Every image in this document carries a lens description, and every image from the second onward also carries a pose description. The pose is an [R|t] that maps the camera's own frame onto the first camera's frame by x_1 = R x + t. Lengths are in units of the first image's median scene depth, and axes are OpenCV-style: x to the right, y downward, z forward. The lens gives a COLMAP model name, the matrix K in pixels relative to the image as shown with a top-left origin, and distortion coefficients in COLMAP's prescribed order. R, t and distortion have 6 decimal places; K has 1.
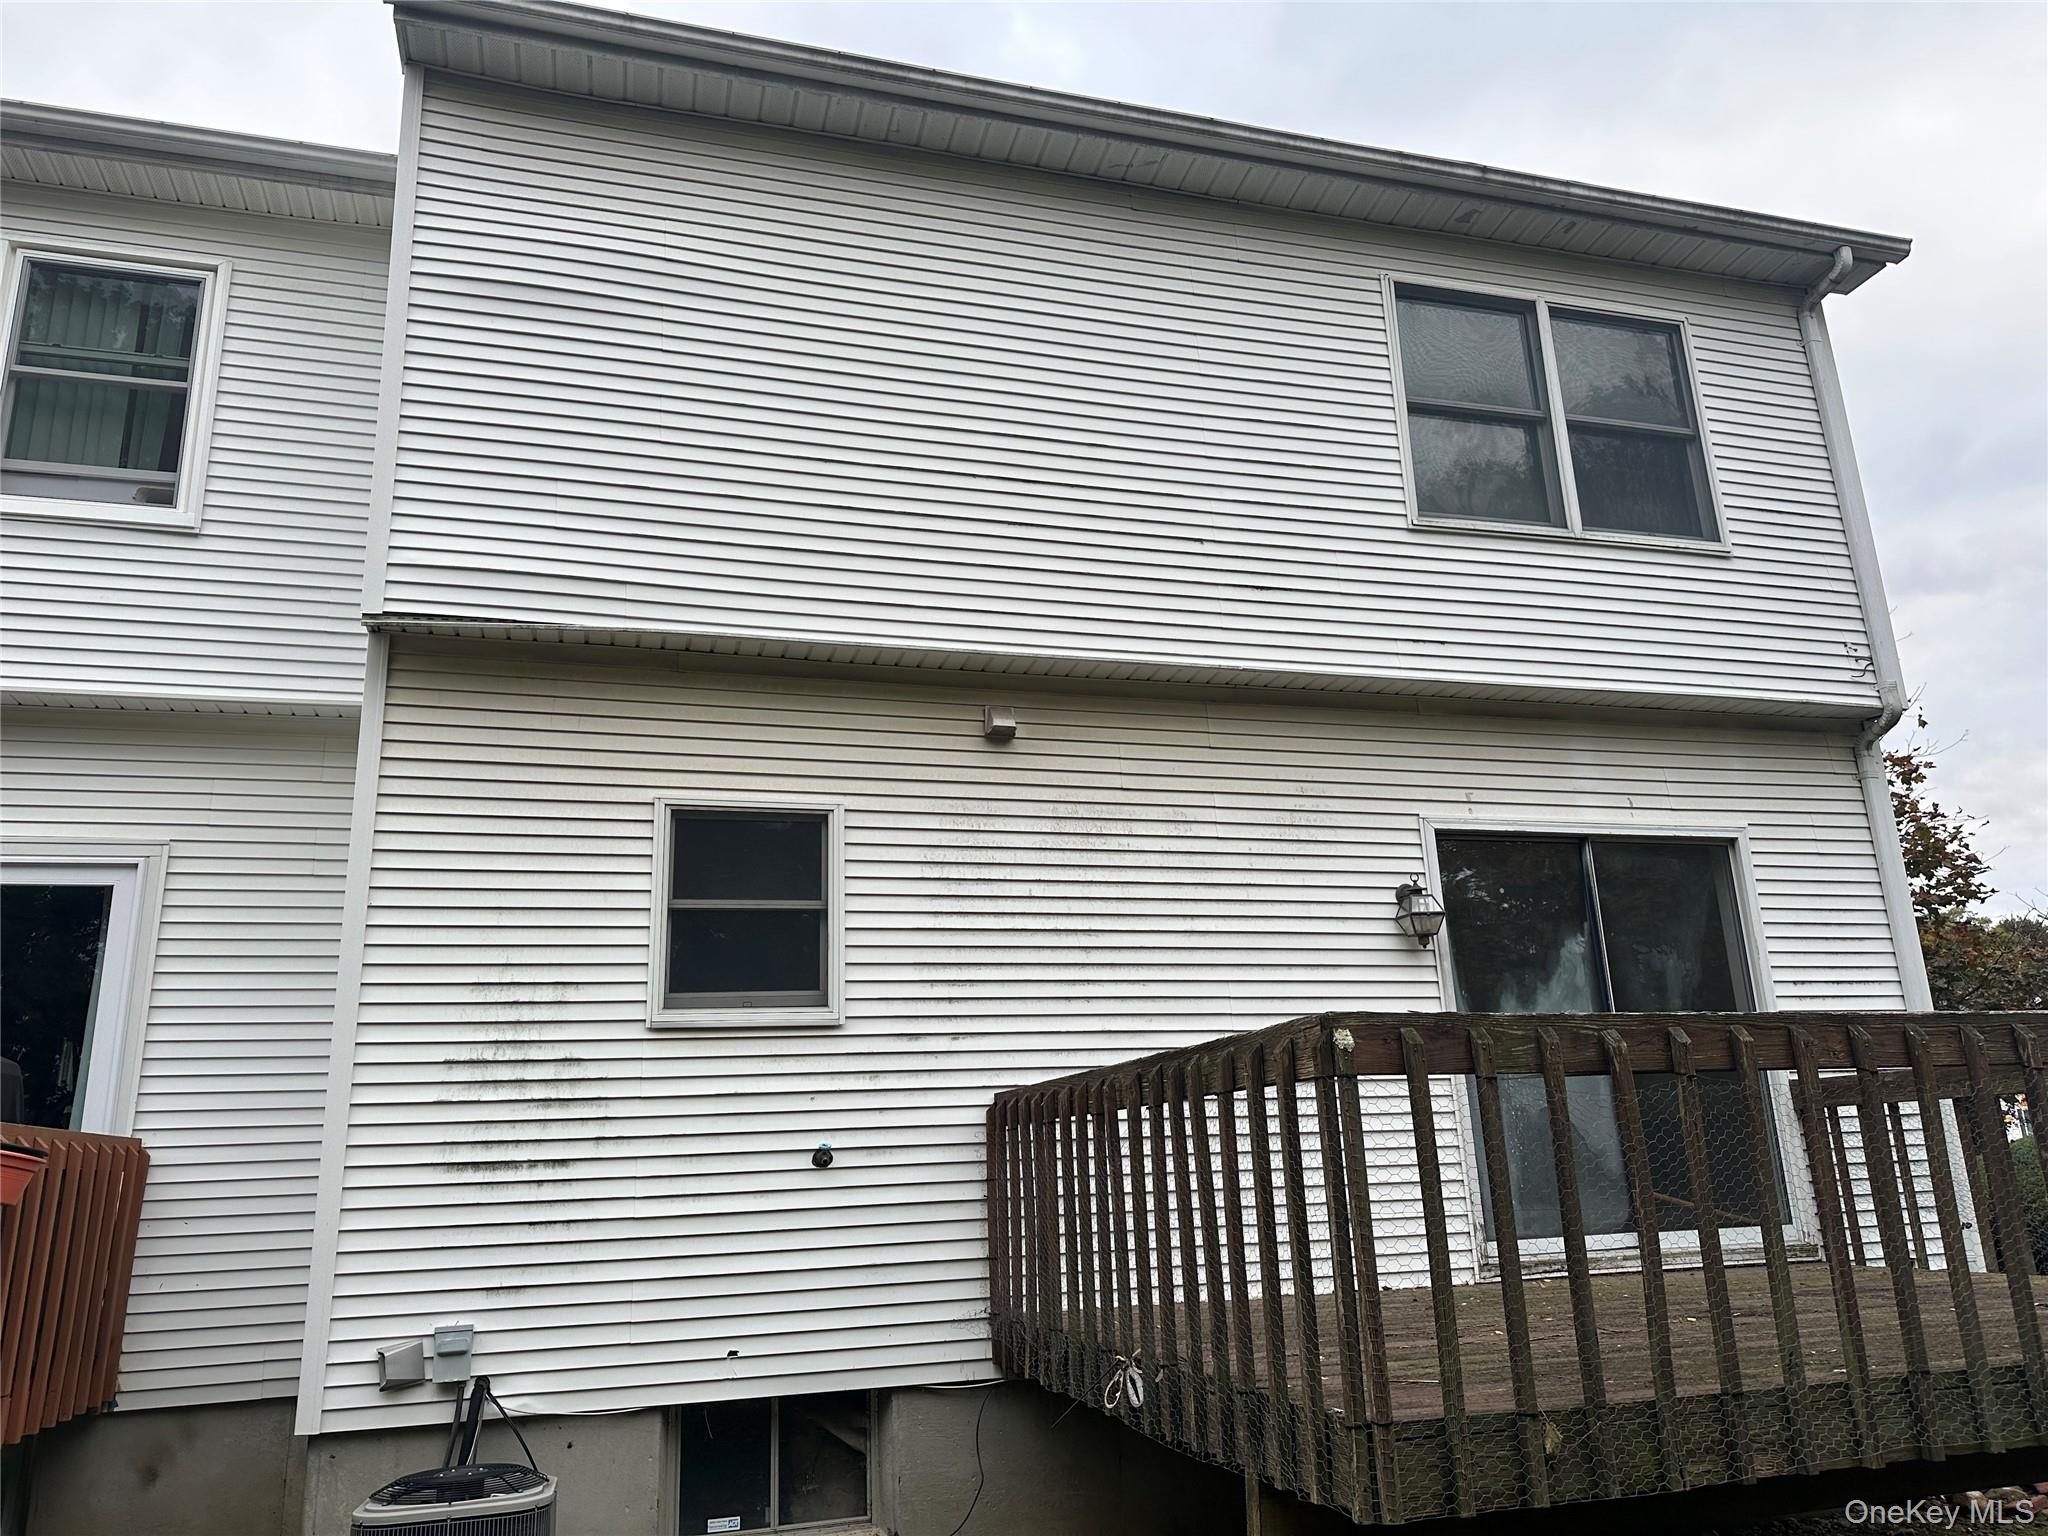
lens RADIAL K [[1456.4, 0, 1031.3], [0, 1456.4, 764.5], [0, 0, 1]] dist [0.055090, -0.058119]
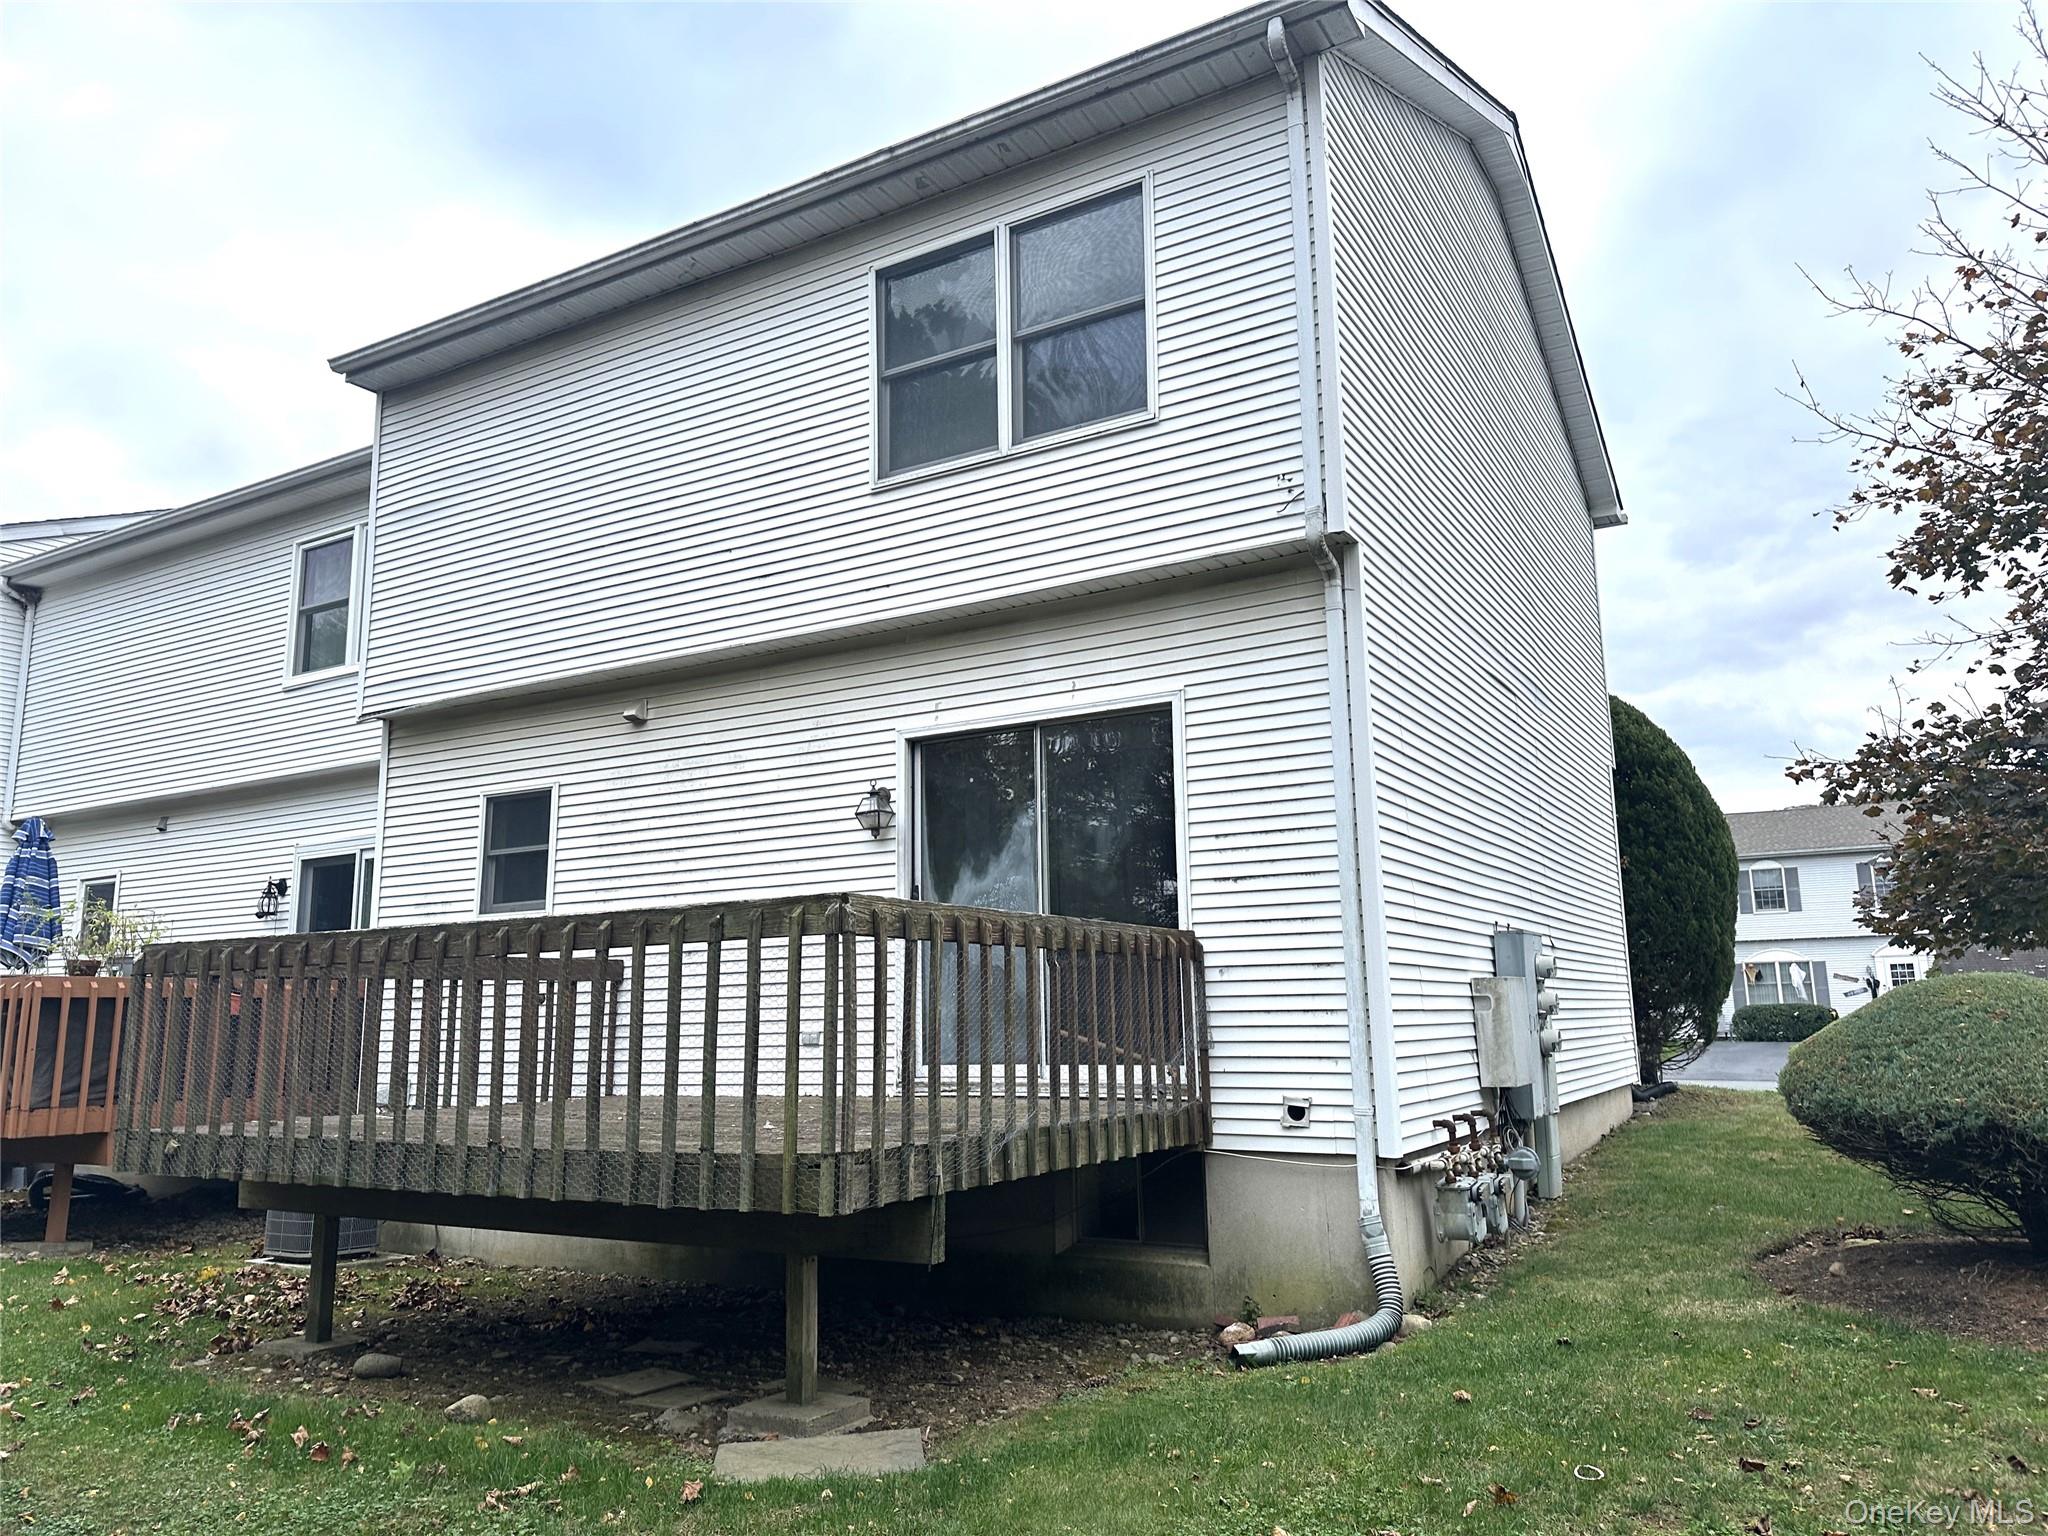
lens RADIAL K [[1456.4, 0, 1015.7], [0, 1456.4, 763.0], [0, 0, 1]] dist [0.055090, -0.058119]
pose [[0.680447, -0.099438, -0.726019, 1.208951], [0.190233, 0.980754, 0.043964, 0.028053], [0.707674, -0.168028, 0.686268, 0.225898]]
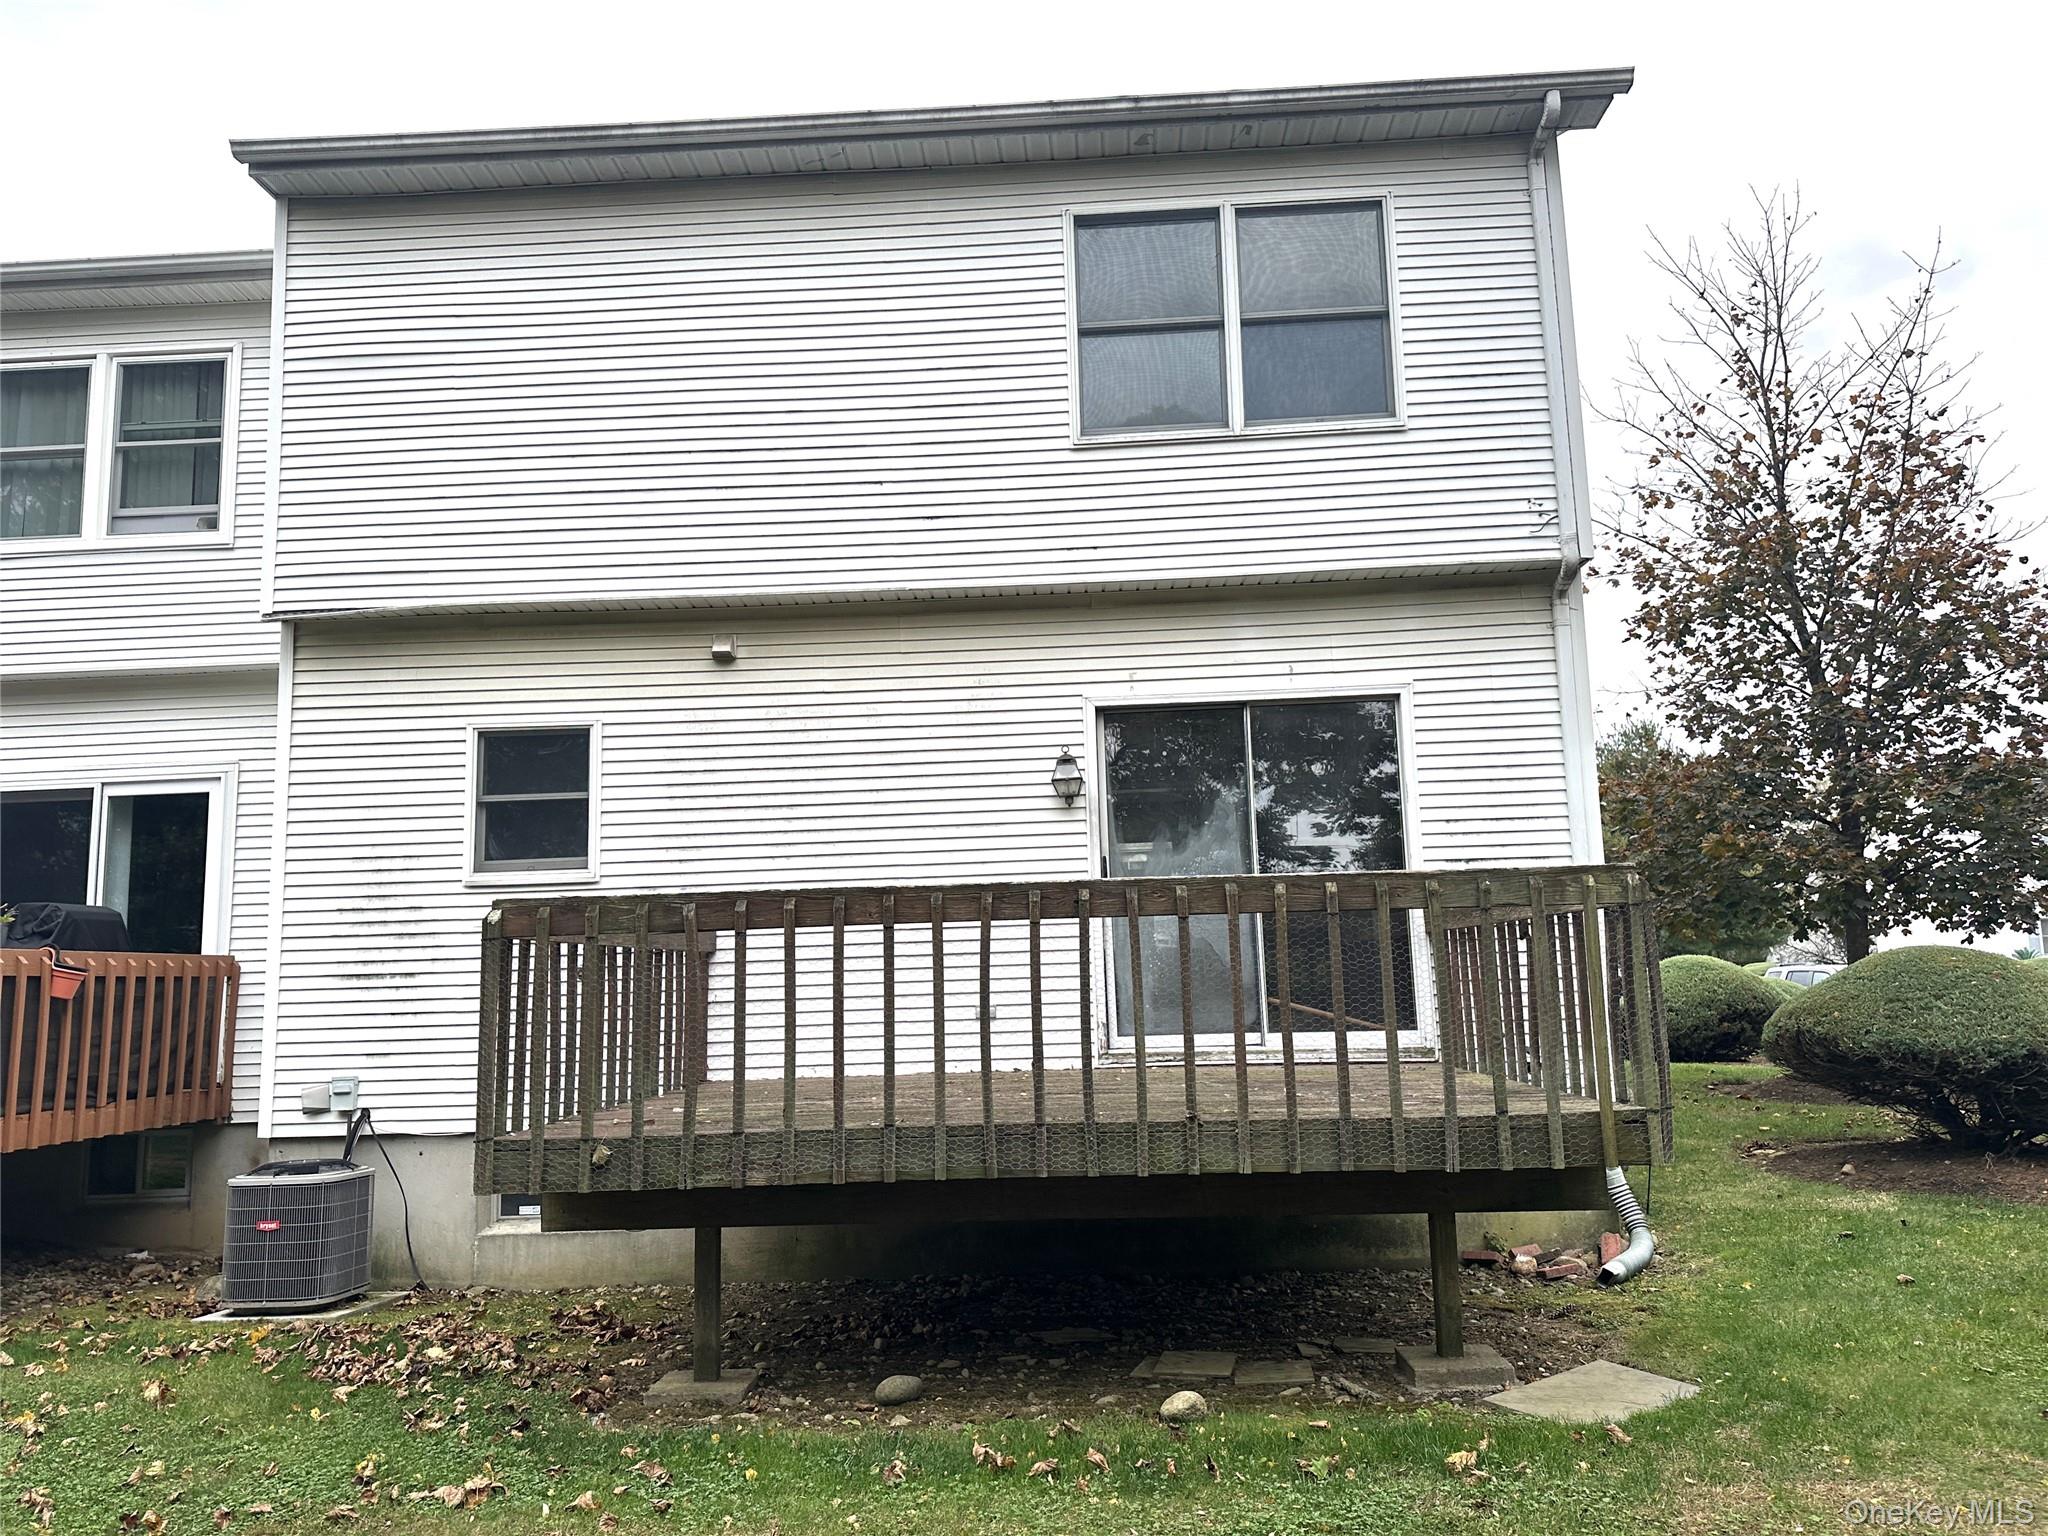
lens RADIAL K [[1456.4, 0, 1010.4], [0, 1456.4, 778.3], [0, 0, 1]] dist [0.055090, -0.058119]
pose [[0.946316, -0.034445, -0.321403, 0.584807], [0.081033, 0.987835, 0.132721, -0.059936], [0.312922, -0.151640, 0.937595, -0.143729]]
